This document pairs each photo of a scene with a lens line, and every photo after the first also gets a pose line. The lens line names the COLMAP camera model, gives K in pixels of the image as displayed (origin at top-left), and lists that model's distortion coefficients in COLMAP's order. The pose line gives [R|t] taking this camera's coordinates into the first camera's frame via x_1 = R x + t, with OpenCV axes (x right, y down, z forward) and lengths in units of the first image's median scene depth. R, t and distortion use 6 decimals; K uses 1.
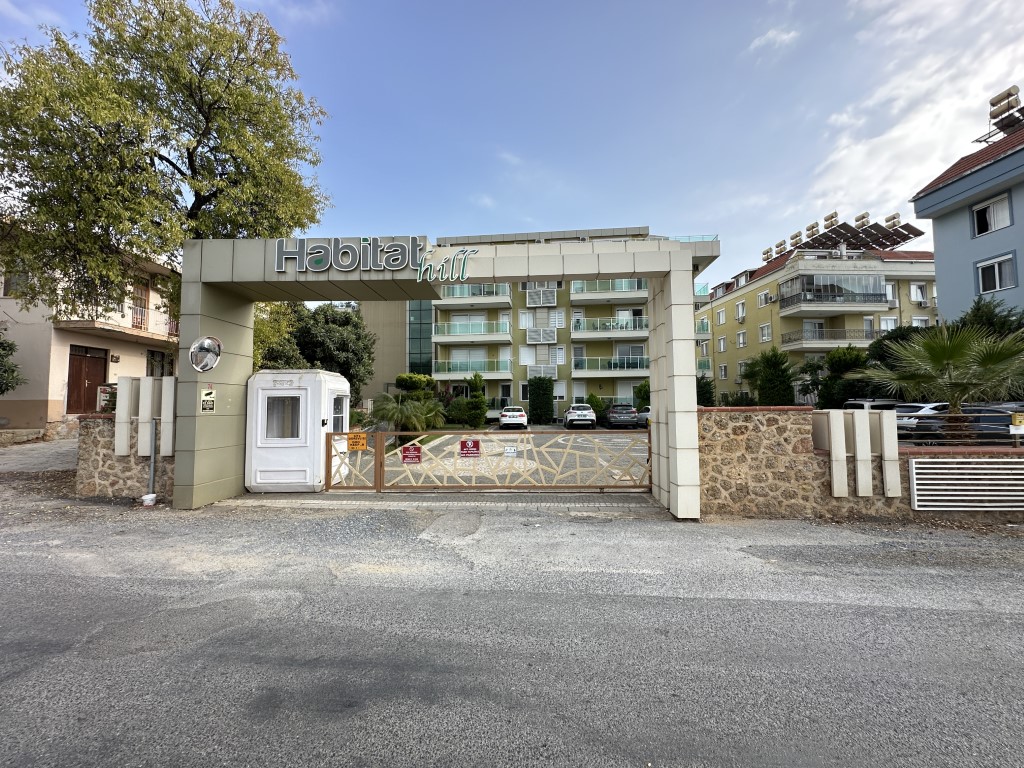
lens RADIAL K [[410.3, 0, 511.7], [0, 410.3, 385.6], [0, 0, 1]] dist [0.000296, 0.000459]
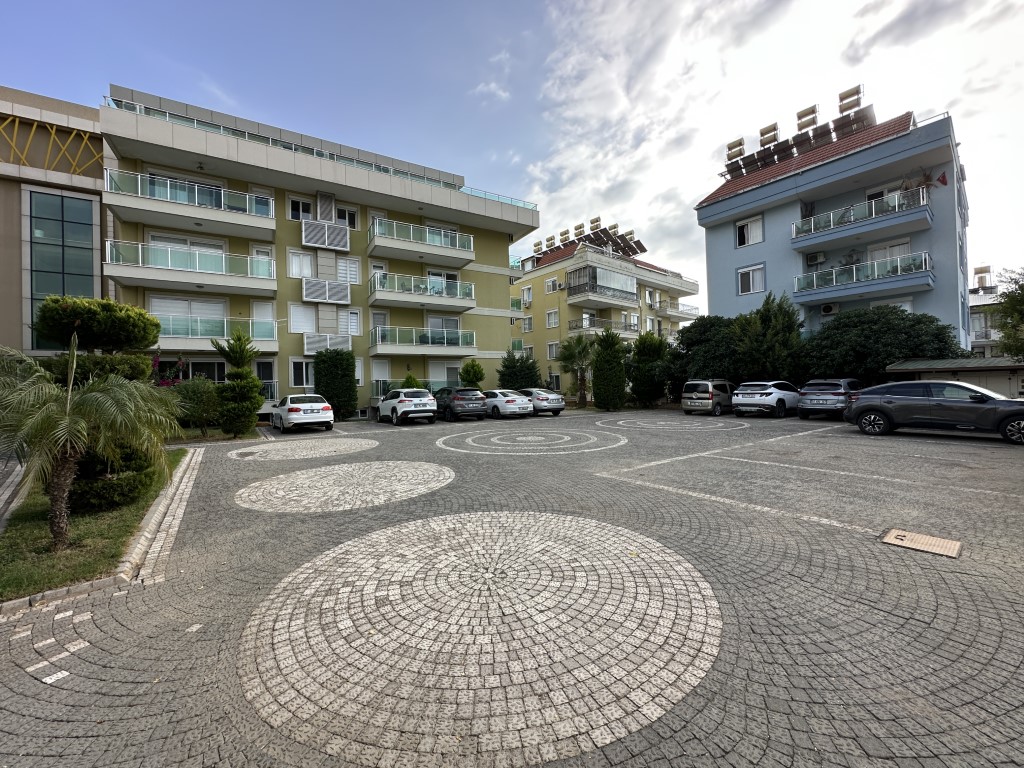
lens RADIAL K [[410.3, 0, 512.6], [0, 410.3, 383.3], [0, 0, 1]] dist [0.000296, 0.000459]
pose [[0.801537, -0.004008, 0.597932, -0.089100], [-0.010459, 0.999731, 0.020722, 0.015174], [-0.597854, -0.022864, 0.801279, 0.260939]]
